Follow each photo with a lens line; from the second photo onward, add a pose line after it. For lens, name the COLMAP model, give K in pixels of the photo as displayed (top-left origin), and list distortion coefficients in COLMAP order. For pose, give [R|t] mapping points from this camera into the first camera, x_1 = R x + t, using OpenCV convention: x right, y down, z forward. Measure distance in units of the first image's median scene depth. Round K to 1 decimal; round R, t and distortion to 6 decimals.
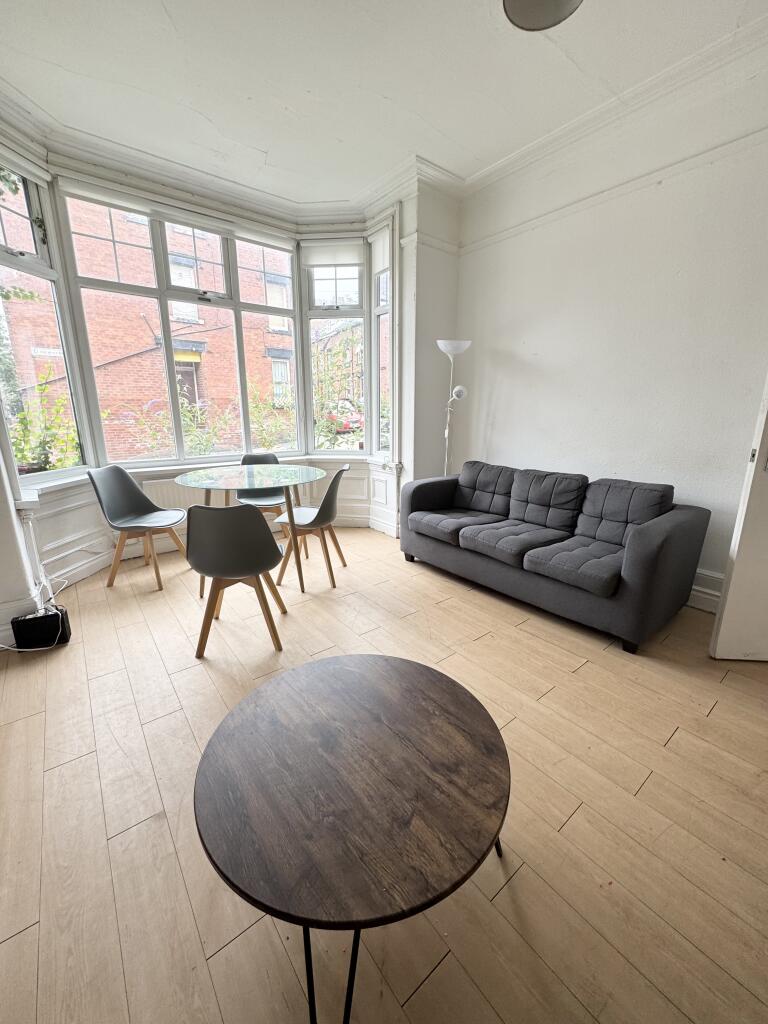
lens RADIAL K [[407.3, 0, 386.8], [0, 407.3, 513.1], [0, 0, 1]] dist [-0.003703, 0.000185]
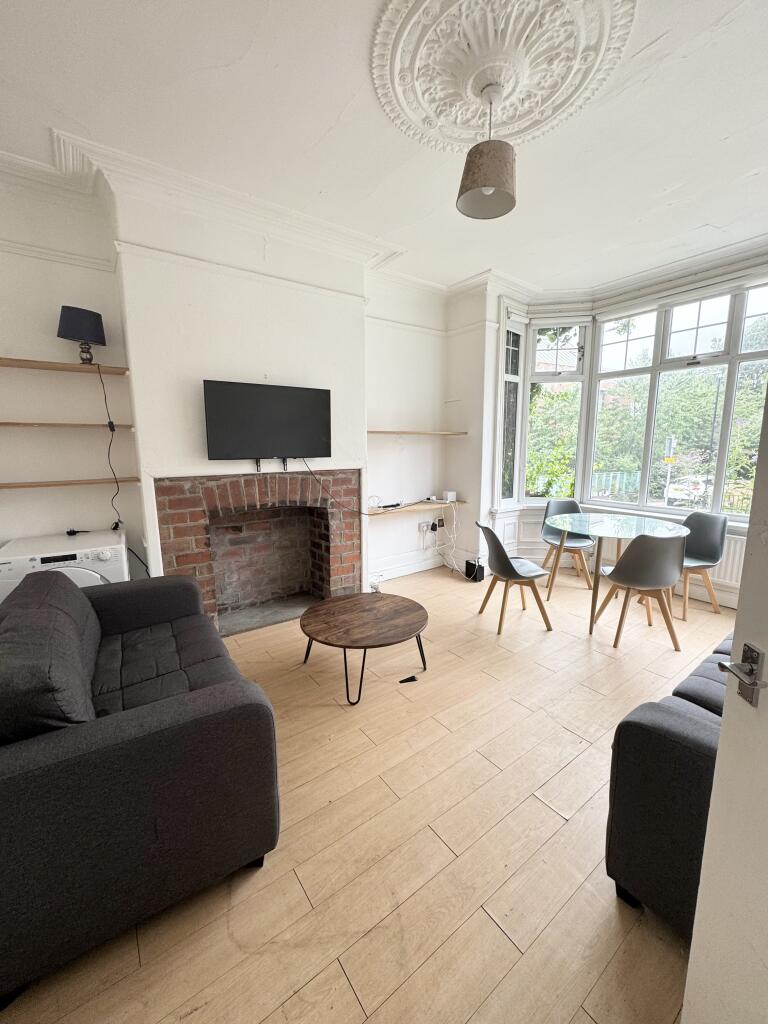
lens RADIAL K [[407.3, 0, 383.6], [0, 407.3, 512.5], [0, 0, 1]] dist [-0.003703, 0.000185]
pose [[-0.041318, 0.160366, -0.986192, 0.918295], [-0.242753, 0.955849, 0.165603, -0.177424], [0.969208, 0.246244, -0.000564, 0.416968]]
